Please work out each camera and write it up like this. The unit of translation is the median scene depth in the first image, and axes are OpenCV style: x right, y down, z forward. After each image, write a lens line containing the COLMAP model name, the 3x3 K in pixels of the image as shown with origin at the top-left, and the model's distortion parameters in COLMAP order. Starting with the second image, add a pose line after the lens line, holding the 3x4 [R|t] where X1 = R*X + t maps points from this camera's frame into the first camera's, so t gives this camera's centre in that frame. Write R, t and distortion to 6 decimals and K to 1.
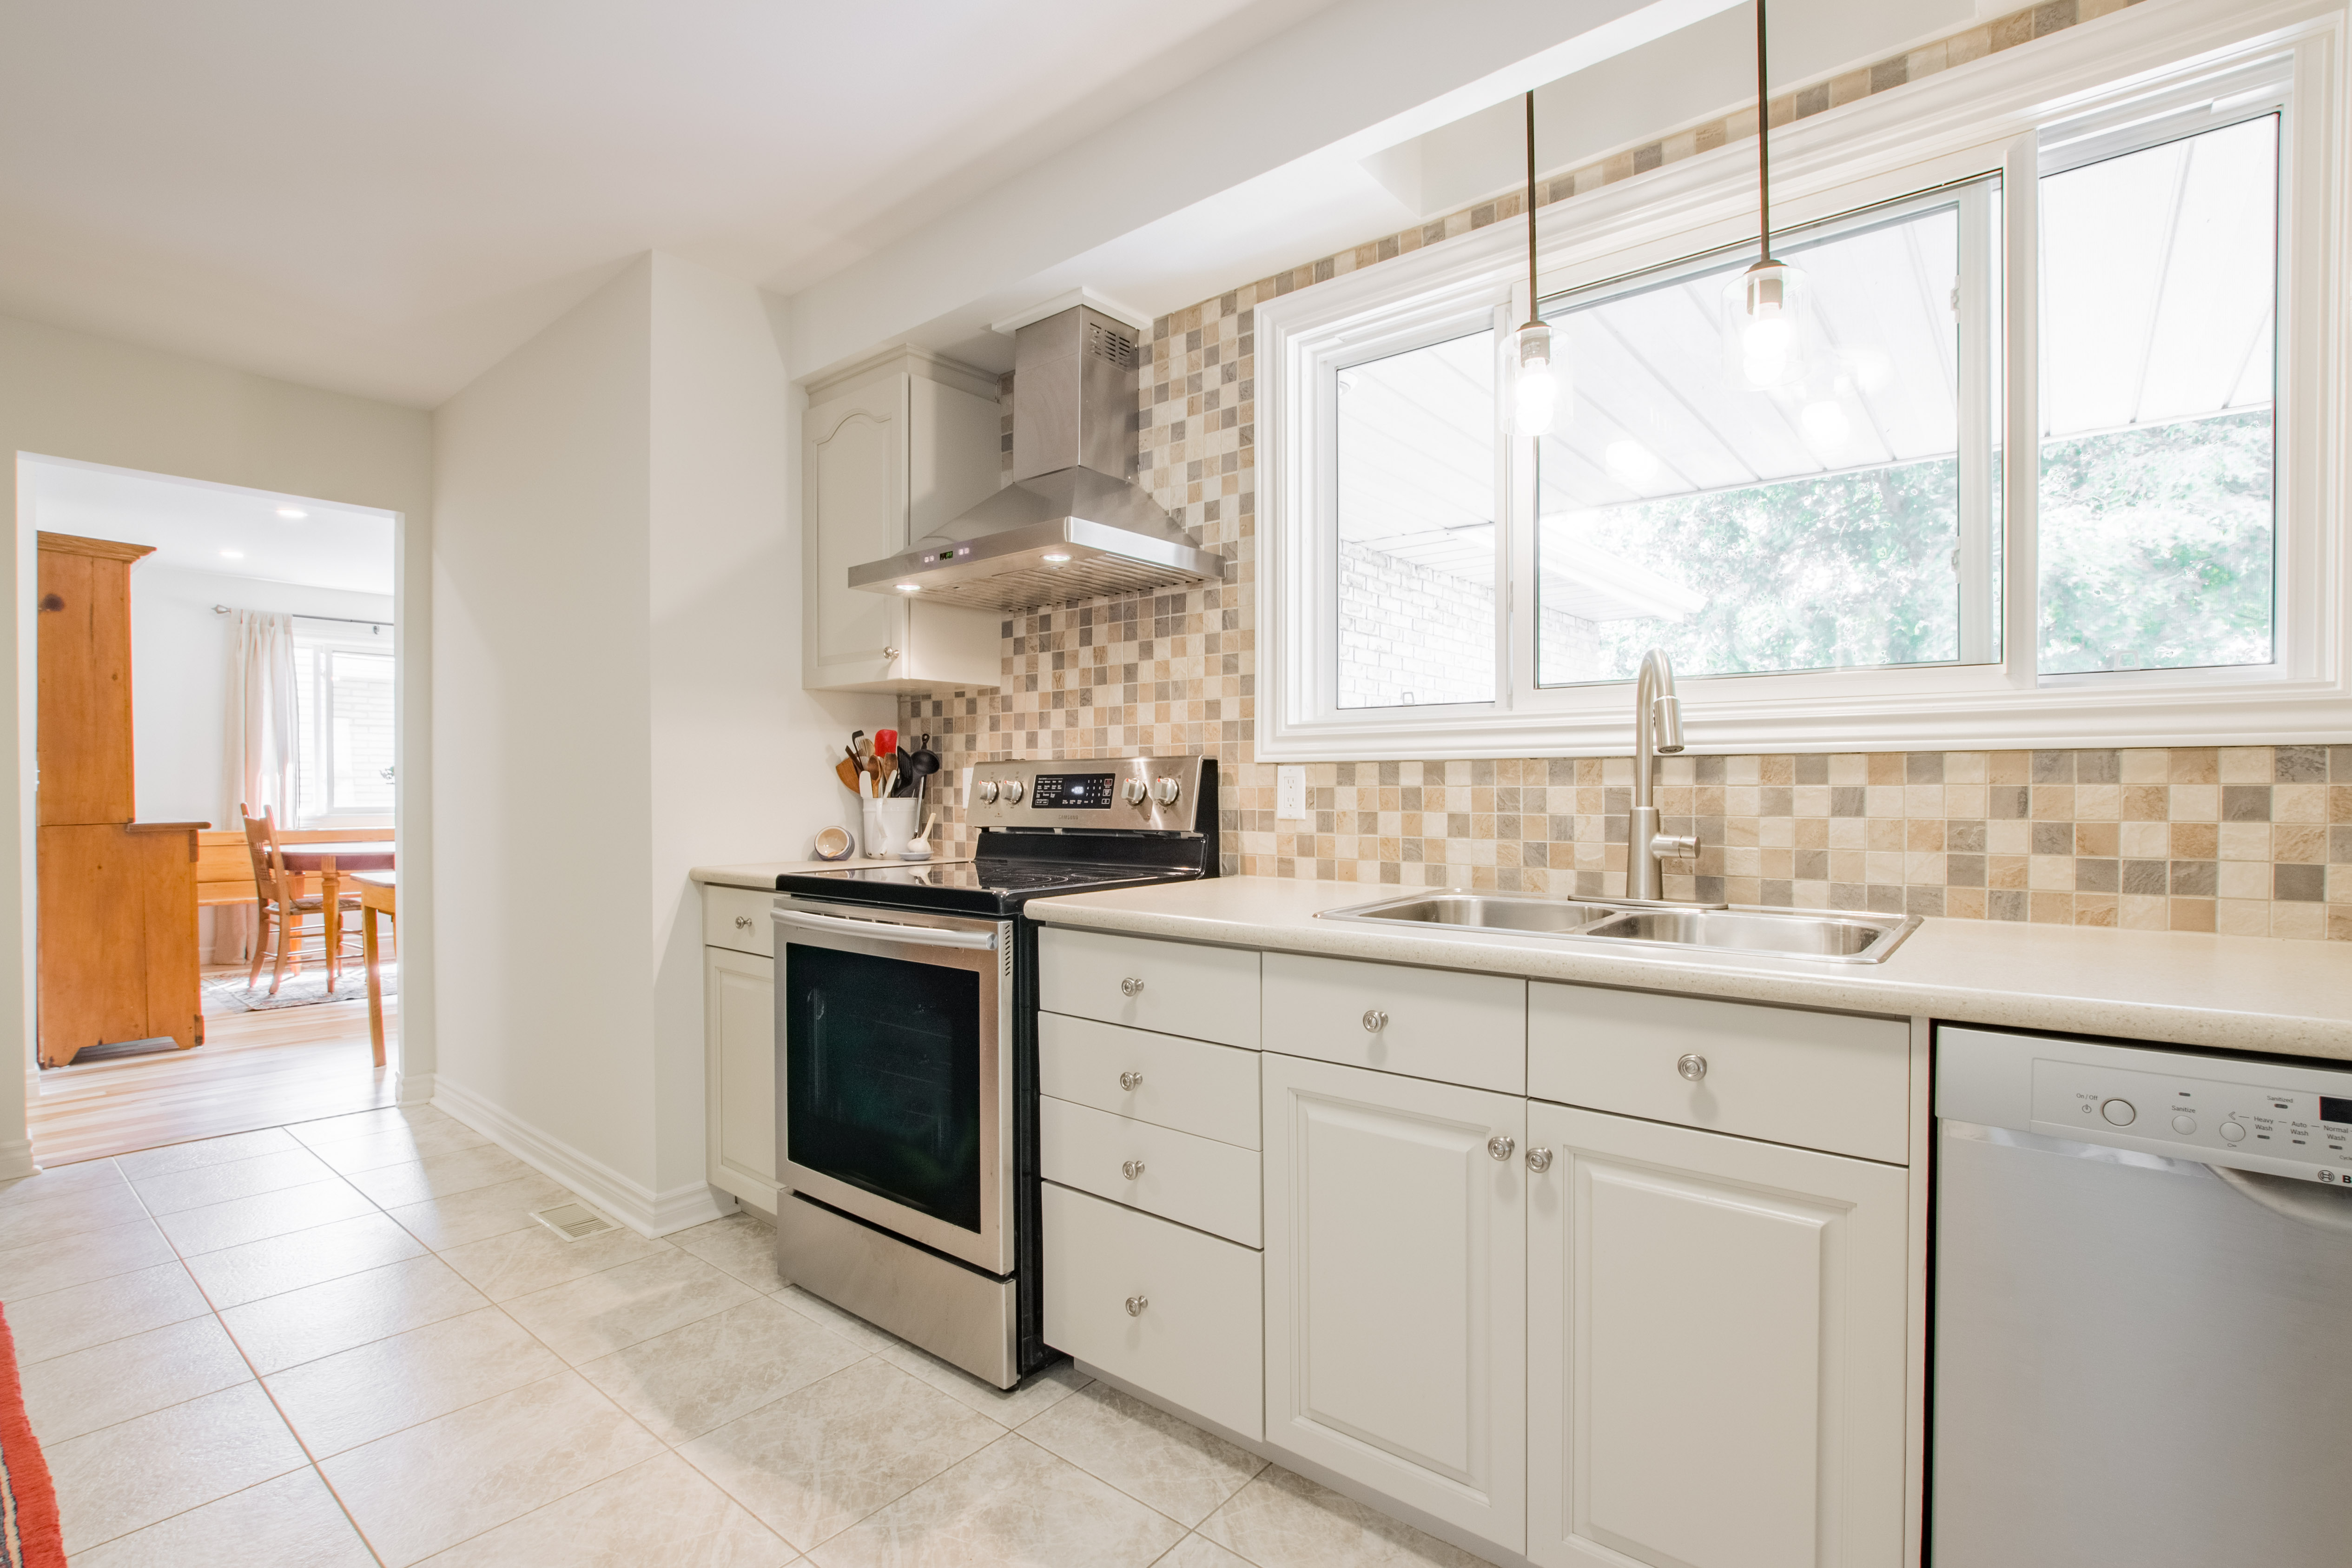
lens RADIAL K [[1096.6, 0, 1173.2], [0, 1096.6, 795.7], [0, 0, 1]] dist [-0.004058, -0.000317]
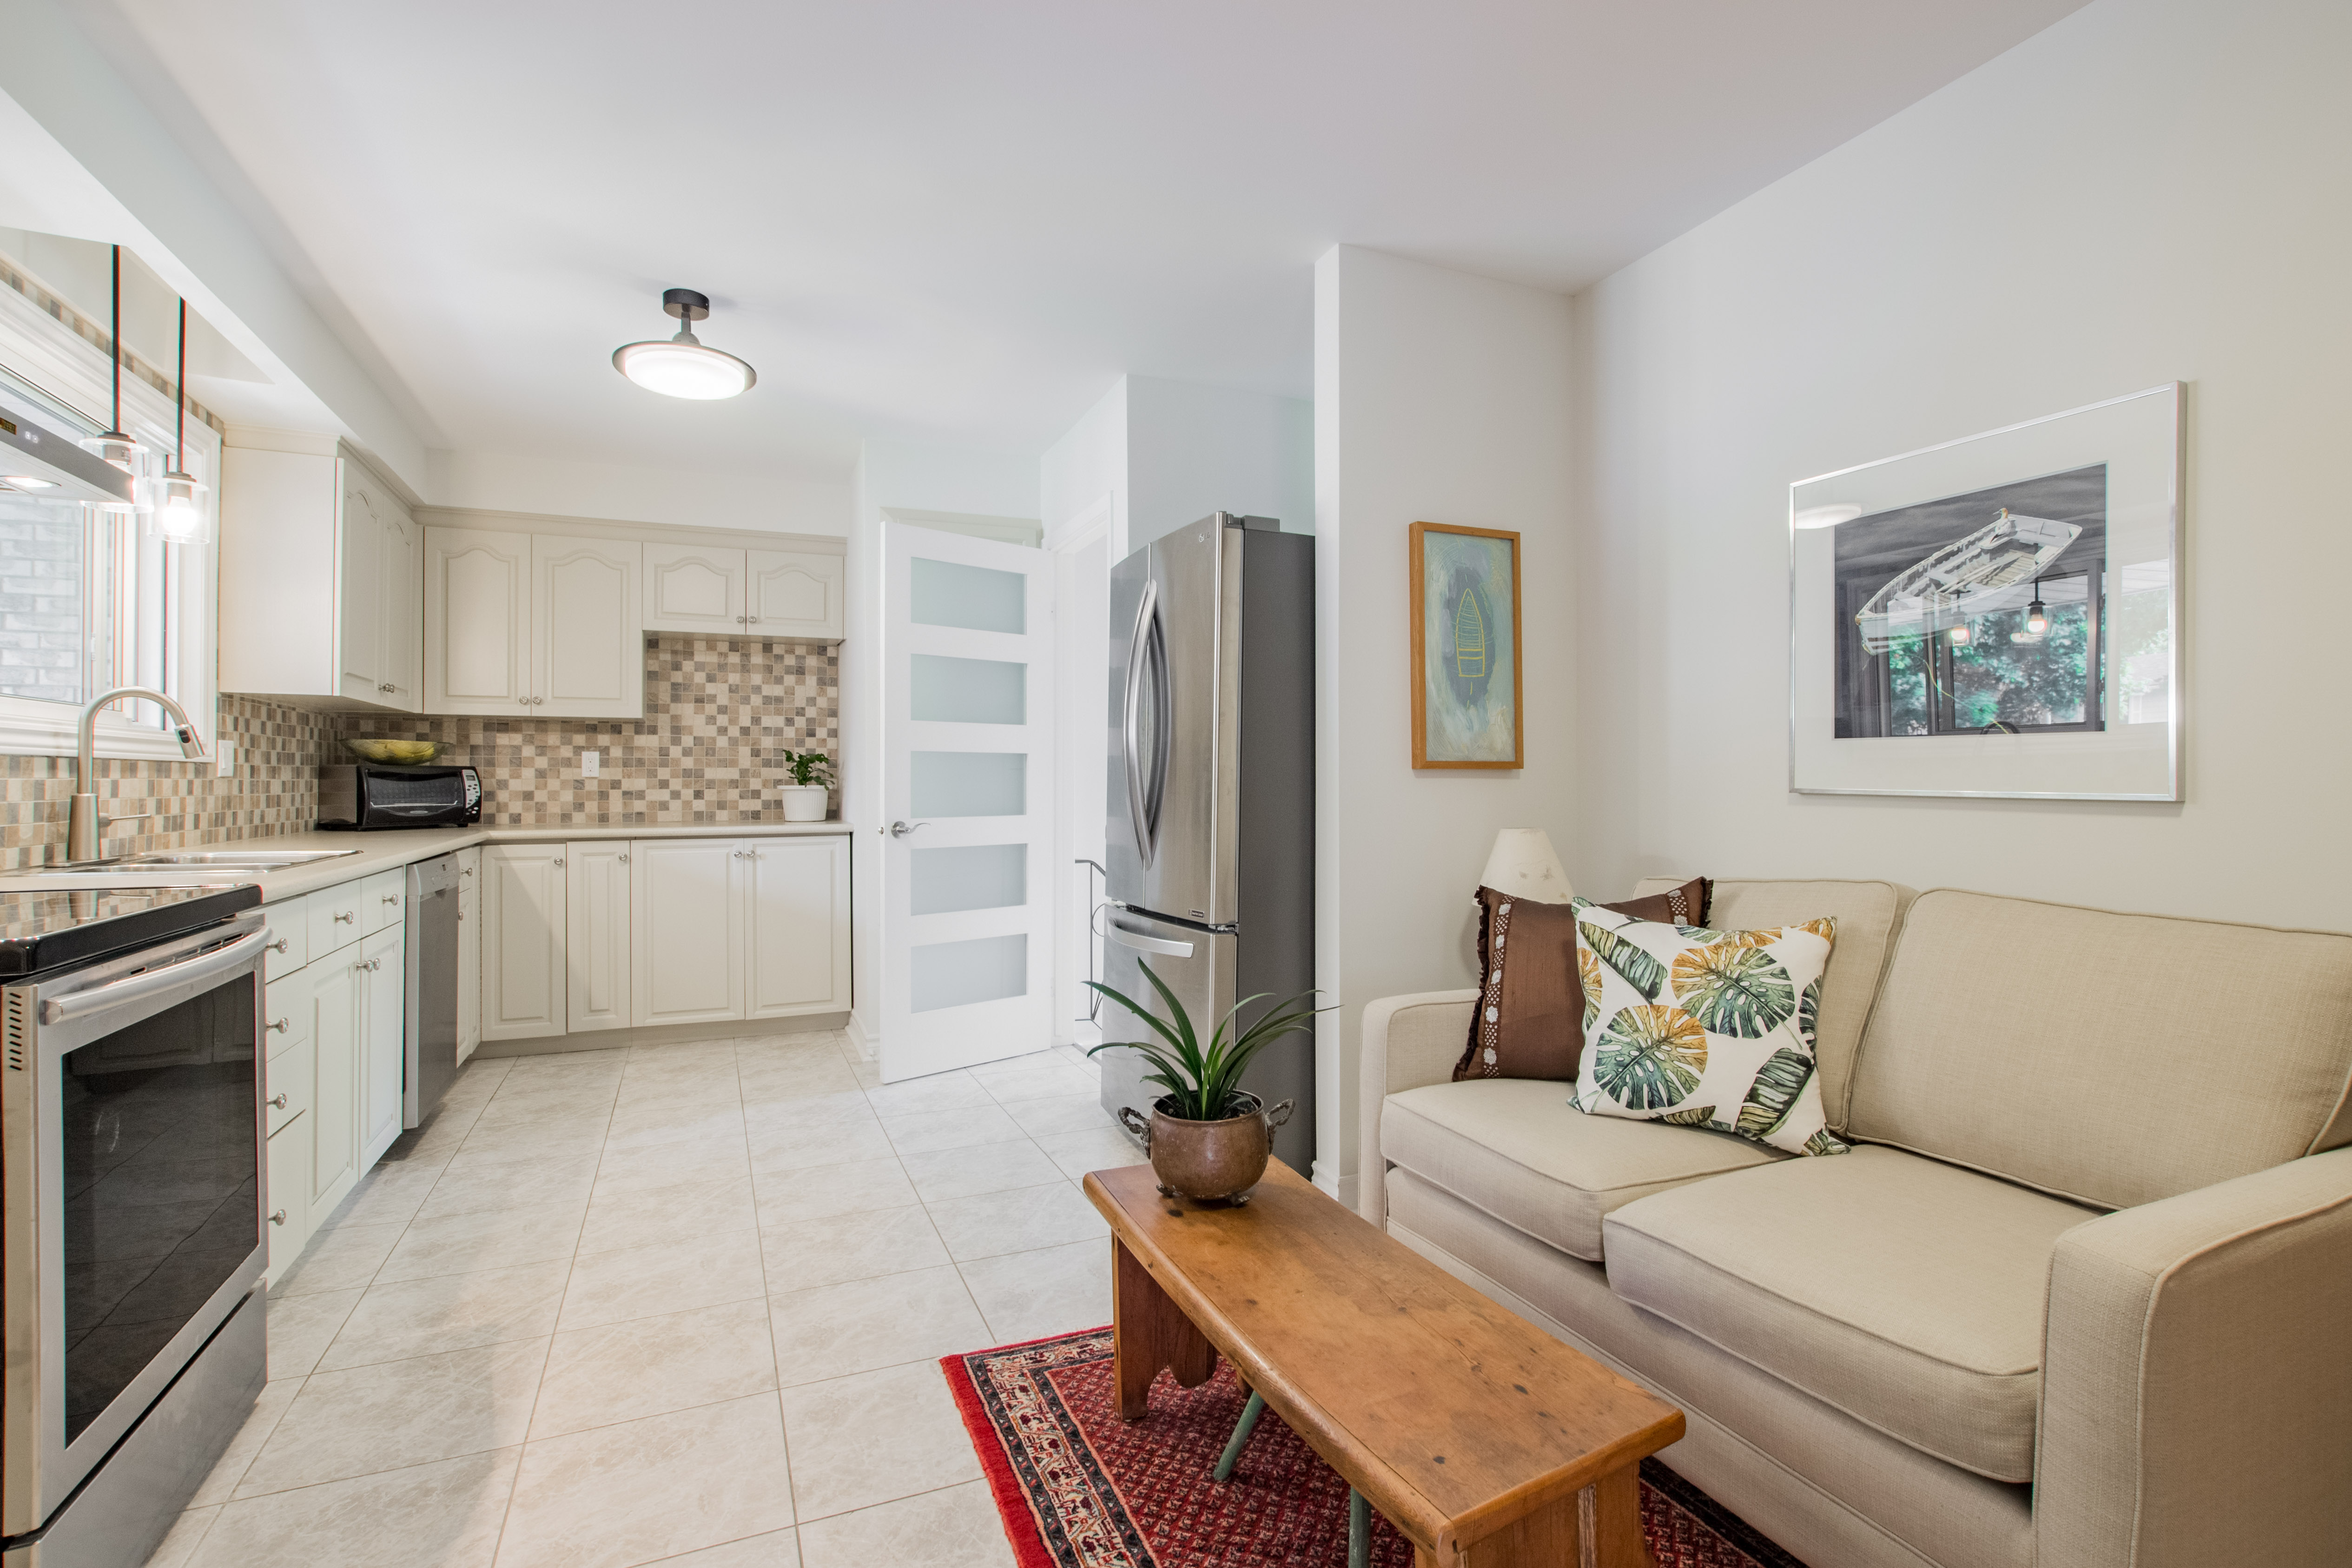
lens RADIAL K [[1096.6, 0, 1177.6], [0, 1096.6, 786.8], [0, 0, 1]] dist [-0.004058, -0.000317]
pose [[-0.893160, -0.001173, 0.449737, -1.421251], [0.000281, 0.999995, 0.003167, -0.002906], [-0.449738, 0.002955, -0.893156, 1.602730]]
